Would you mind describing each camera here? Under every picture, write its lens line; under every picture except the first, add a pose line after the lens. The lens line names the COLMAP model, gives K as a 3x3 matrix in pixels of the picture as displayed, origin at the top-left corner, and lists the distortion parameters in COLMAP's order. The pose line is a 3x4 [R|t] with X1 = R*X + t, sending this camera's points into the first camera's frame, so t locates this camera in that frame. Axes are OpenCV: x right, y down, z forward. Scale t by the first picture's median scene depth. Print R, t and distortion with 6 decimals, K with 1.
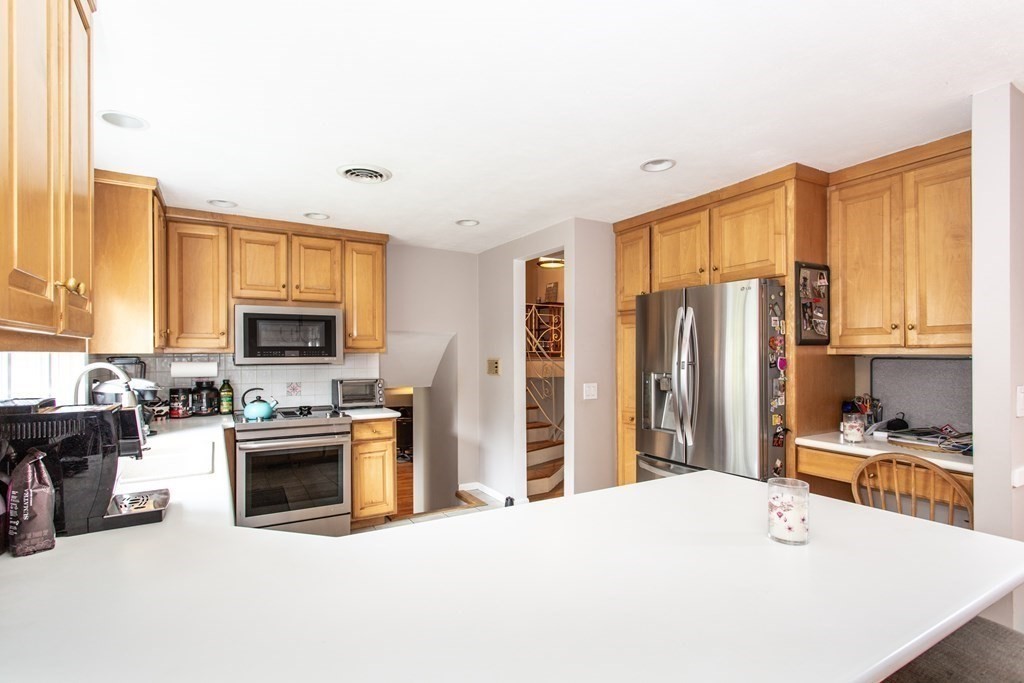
lens RADIAL K [[491.0, 0, 500.2], [0, 491.0, 356.4], [0, 0, 1]] dist [-0.001581, 0.000698]
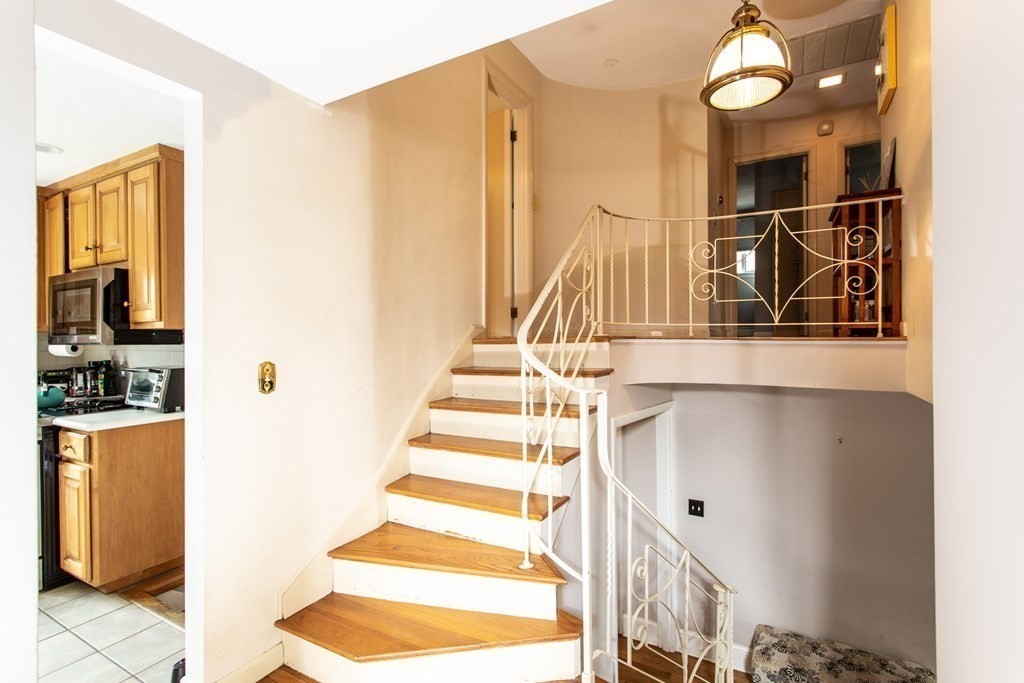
lens RADIAL K [[491.0, 0, 512.8], [0, 491.0, 340.0], [0, 0, 1]] dist [-0.001581, 0.000698]
pose [[0.505360, 0.004997, -0.862894, 0.612185], [-0.002830, 0.999987, 0.004134, 0.003737], [0.862904, 0.000353, 0.505368, 1.182683]]
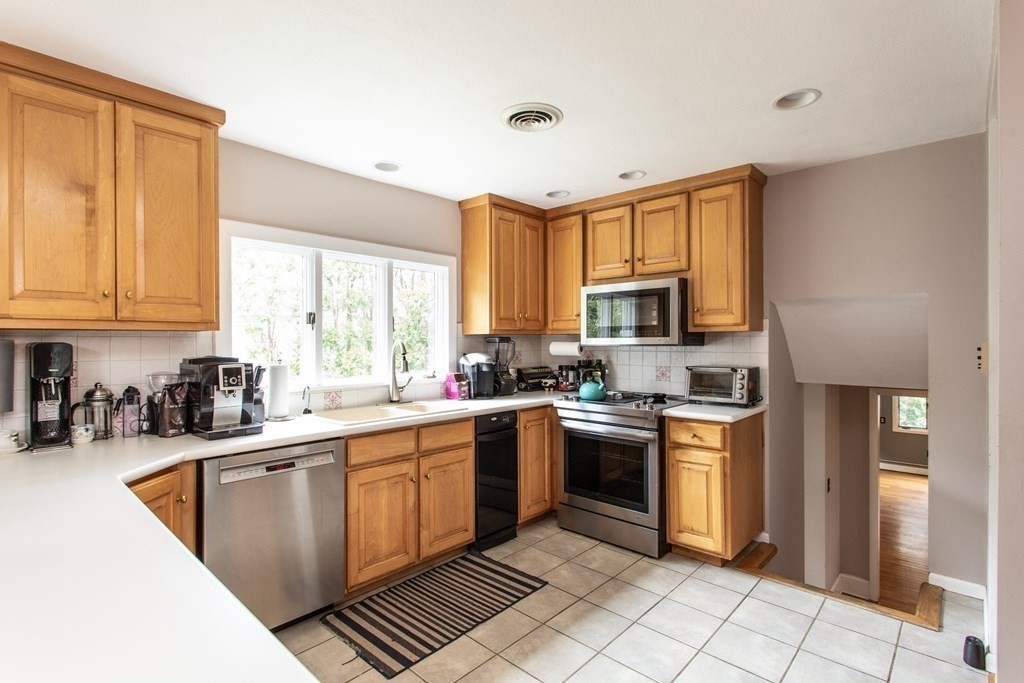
lens RADIAL K [[491.0, 0, 517.0], [0, 491.0, 340.1], [0, 0, 1]] dist [-0.001581, 0.000698]
pose [[0.300252, -0.000349, -0.953860, 0.380816], [-0.001460, 0.999999, -0.000825, 0.007394], [0.953859, 0.001640, 0.300251, 0.516283]]
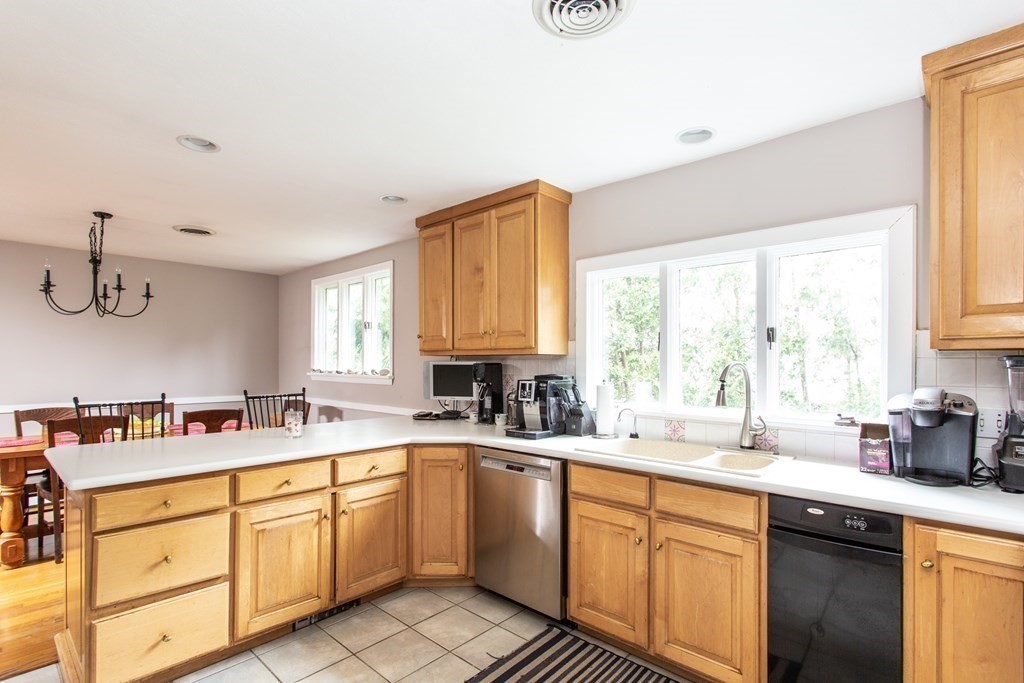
lens RADIAL K [[491.0, 0, 495.0], [0, 491.0, 364.4], [0, 0, 1]] dist [-0.001581, 0.000698]
pose [[-0.956524, 0.002333, -0.291645, -0.014636], [-0.000442, 0.999955, 0.009447, 0.004505], [0.291654, 0.009165, -0.956480, 1.055556]]
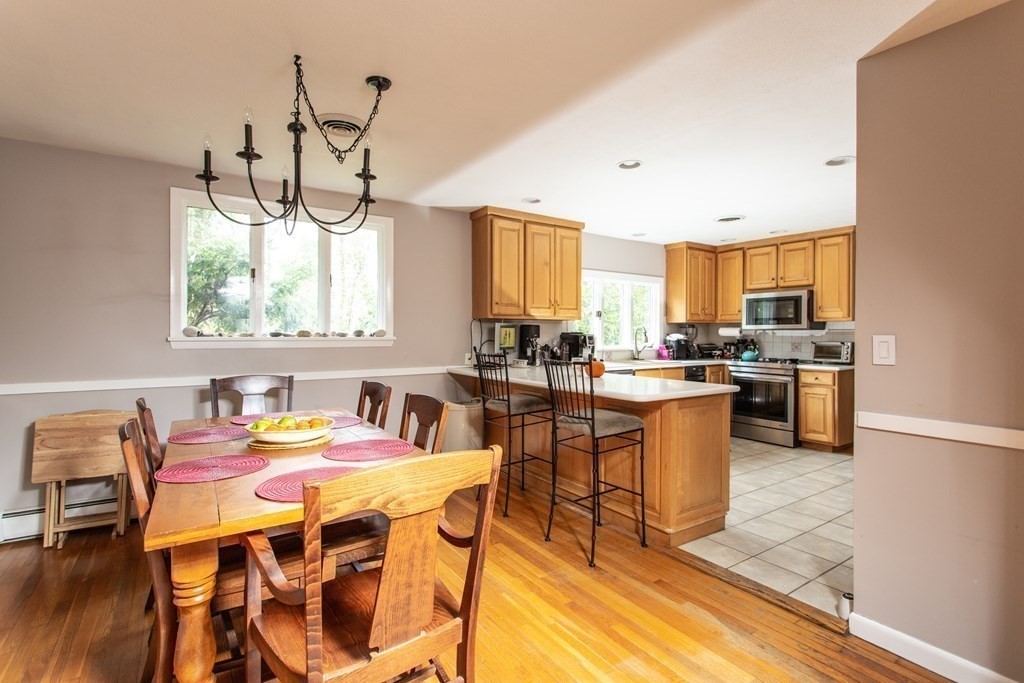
lens RADIAL K [[491.0, 0, 509.2], [0, 491.0, 331.8], [0, 0, 1]] dist [-0.001581, 0.000698]
pose [[0.073622, 0.002446, -0.997283, 1.041375], [-0.008170, 0.999965, 0.001850, 0.027409], [0.997253, 0.008012, 0.073640, 0.049654]]
